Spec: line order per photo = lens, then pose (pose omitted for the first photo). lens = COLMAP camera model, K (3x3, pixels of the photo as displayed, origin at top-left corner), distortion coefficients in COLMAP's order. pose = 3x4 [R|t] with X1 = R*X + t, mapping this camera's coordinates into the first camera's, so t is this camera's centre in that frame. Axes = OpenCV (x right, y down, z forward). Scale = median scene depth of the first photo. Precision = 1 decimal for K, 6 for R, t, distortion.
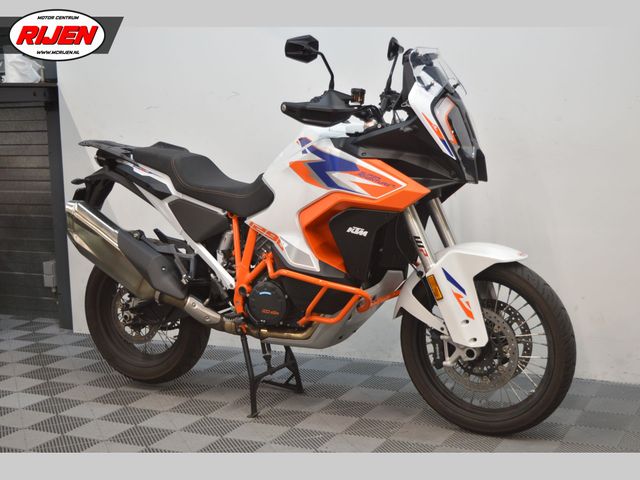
lens RADIAL K [[990.7, 0, 320.0], [0, 990.7, 240.0], [0, 0, 1]] dist [-0.029282, -0.018662]
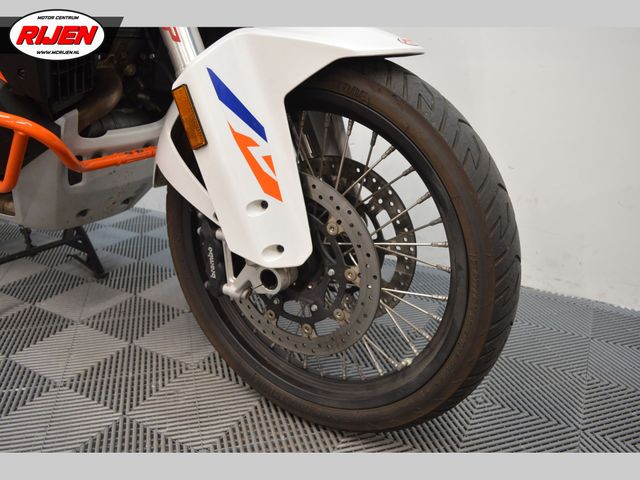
lens RADIAL K [[510.6, 0, 320.0], [0, 510.6, 240.0], [0, 0, 1]] dist [-0.004965, -0.000932]
pose [[0.998547, 0.051600, 0.015540, 0.167459], [-0.053642, 0.979338, 0.194985, 0.053010], [-0.005158, -0.195535, 0.980683, 0.775776]]
